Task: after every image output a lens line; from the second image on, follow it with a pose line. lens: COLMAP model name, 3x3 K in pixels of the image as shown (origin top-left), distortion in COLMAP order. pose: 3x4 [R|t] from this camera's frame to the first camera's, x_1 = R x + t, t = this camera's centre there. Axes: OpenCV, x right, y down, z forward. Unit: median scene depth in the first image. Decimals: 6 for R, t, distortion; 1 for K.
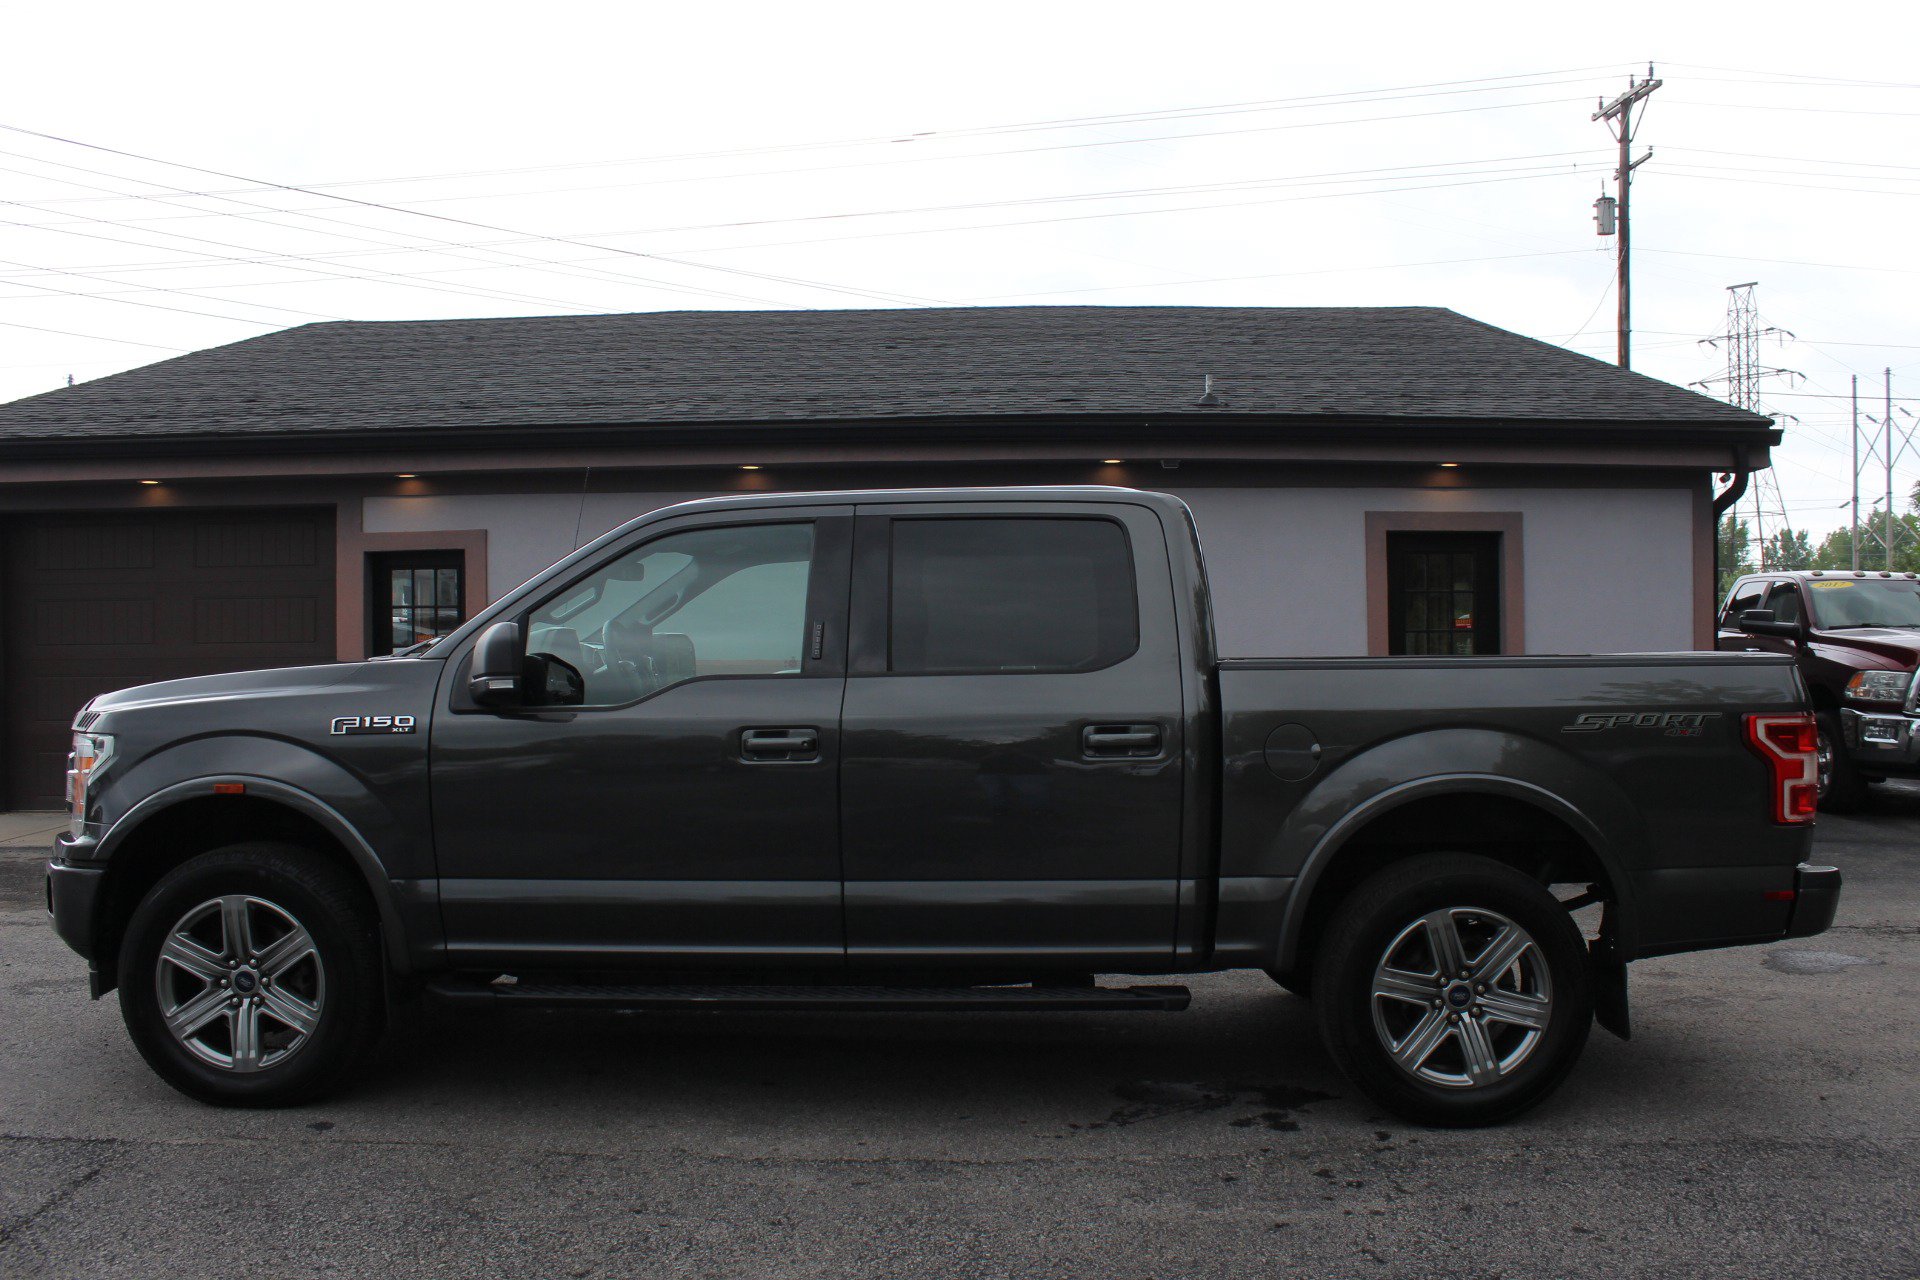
lens RADIAL K [[1615.2, 0, 989.8], [0, 1615.2, 676.1], [0, 0, 1]] dist [-0.156117, 0.138948]
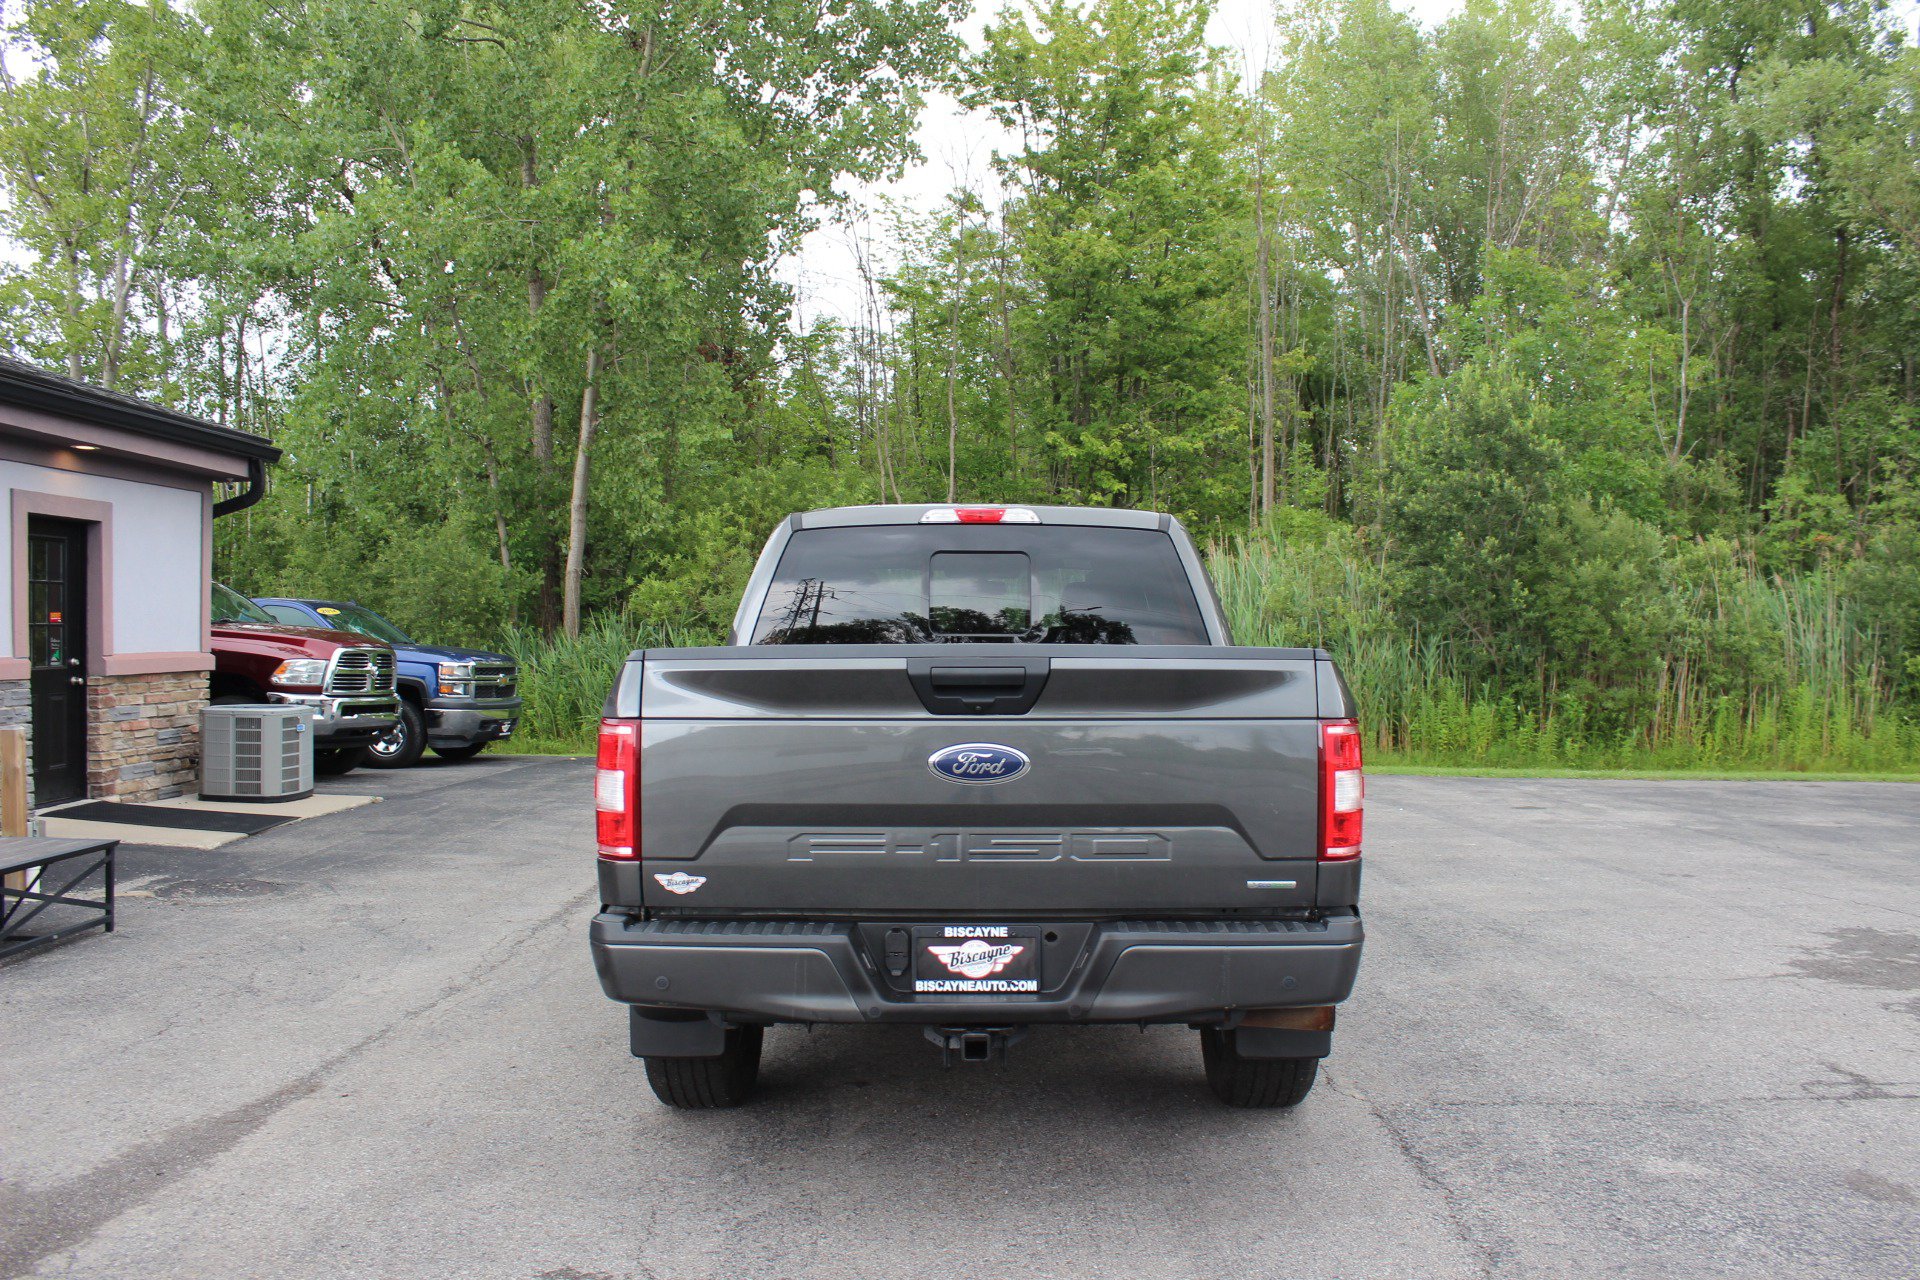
lens RADIAL K [[1615.2, 0, 993.0], [0, 1615.2, 632.3], [0, 0, 1]] dist [-0.156117, 0.138948]
pose [[-0.000637, -0.001106, 0.999999, -0.616825], [0.022333, 0.999750, 0.001120, -0.013280], [-0.999750, 0.022334, -0.000613, 0.470002]]
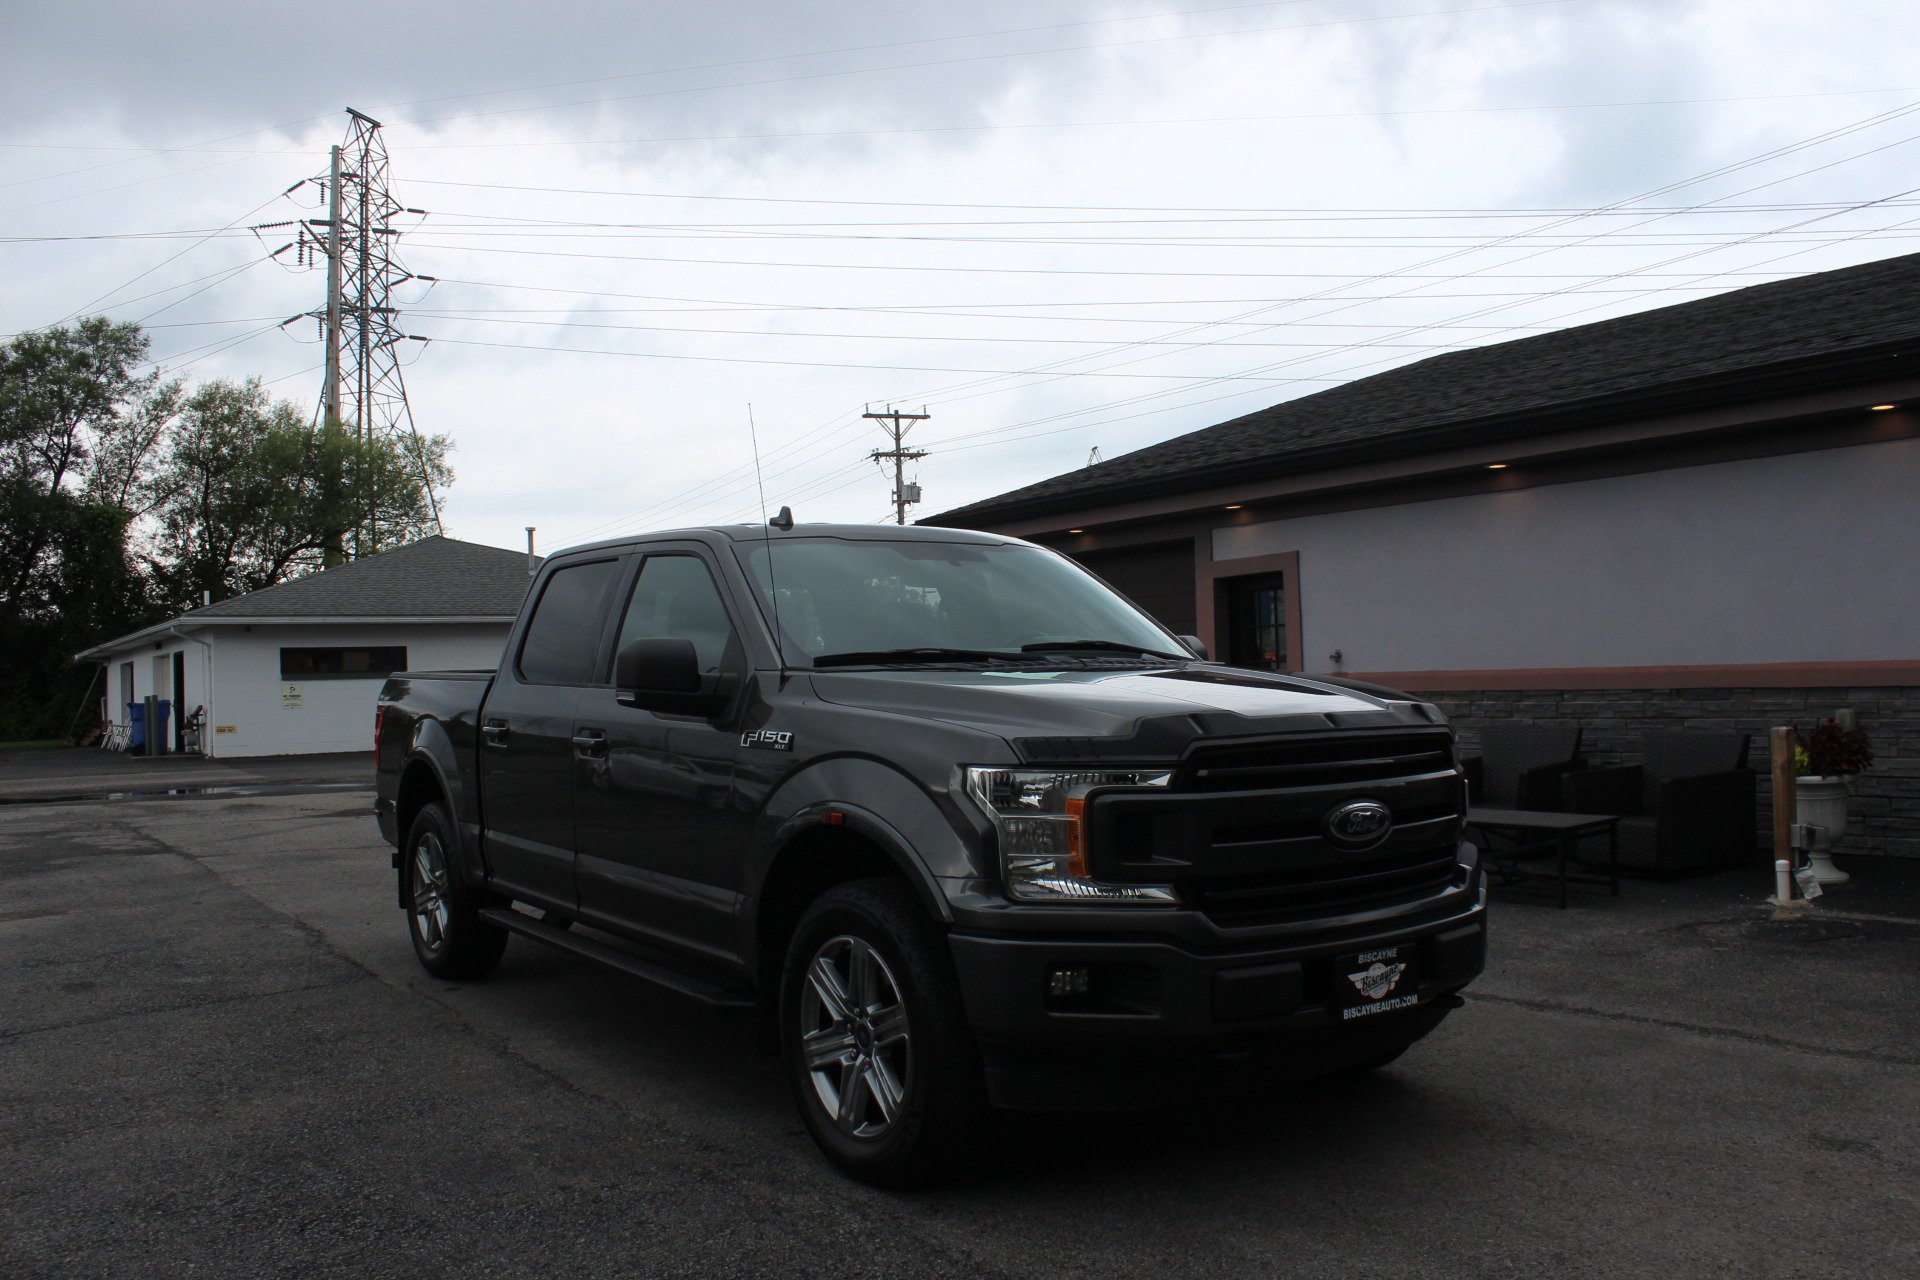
lens RADIAL K [[1615.2, 0, 972.3], [0, 1615.2, 659.2], [0, 0, 1]] dist [-0.156117, 0.138948]
pose [[0.586914, -0.022241, -0.809344, 0.421896], [0.004524, 0.999697, -0.024191, 0.004668], [0.809637, 0.010536, 0.586837, 0.200546]]
